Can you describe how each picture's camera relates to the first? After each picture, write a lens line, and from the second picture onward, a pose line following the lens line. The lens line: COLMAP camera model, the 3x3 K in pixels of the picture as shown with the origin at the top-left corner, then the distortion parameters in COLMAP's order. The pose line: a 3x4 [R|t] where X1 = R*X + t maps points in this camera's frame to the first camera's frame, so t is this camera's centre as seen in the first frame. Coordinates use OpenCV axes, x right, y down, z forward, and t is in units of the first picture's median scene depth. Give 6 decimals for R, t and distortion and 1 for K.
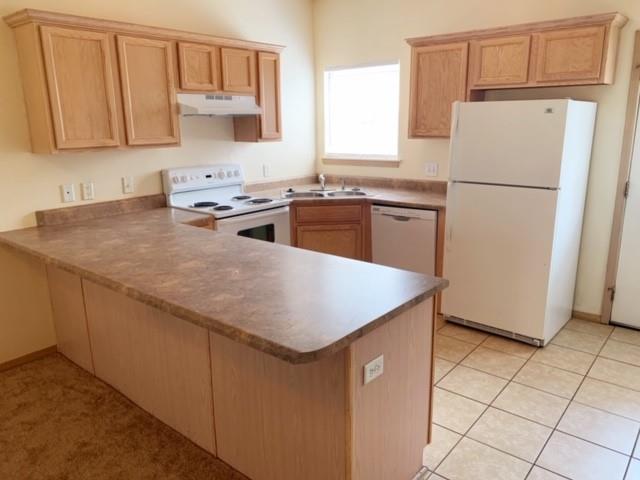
lens RADIAL K [[490.0, 0, 320.2], [0, 490.0, 239.8], [0, 0, 1]] dist [-0.001979, 0.000036]
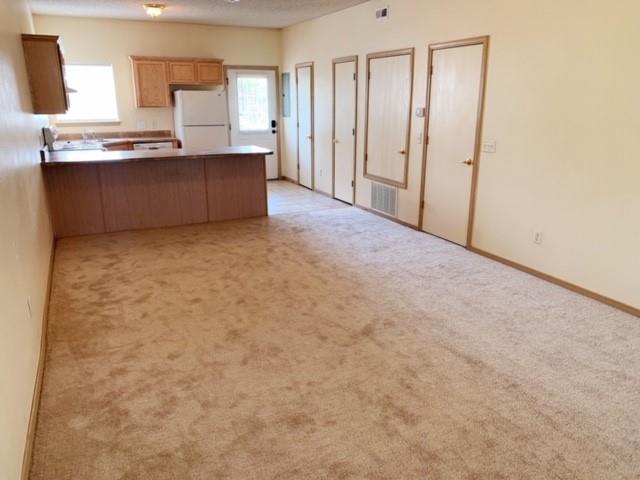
lens RADIAL K [[490.0, 0, 320.1], [0, 490.0, 240.7], [0, 0, 1]] dist [-0.001979, 0.000036]
pose [[0.417472, -0.241912, 0.875897, -1.389710], [0.204807, 0.964159, 0.168673, 0.120446], [-0.885308, 0.108974, 0.452055, -0.456184]]
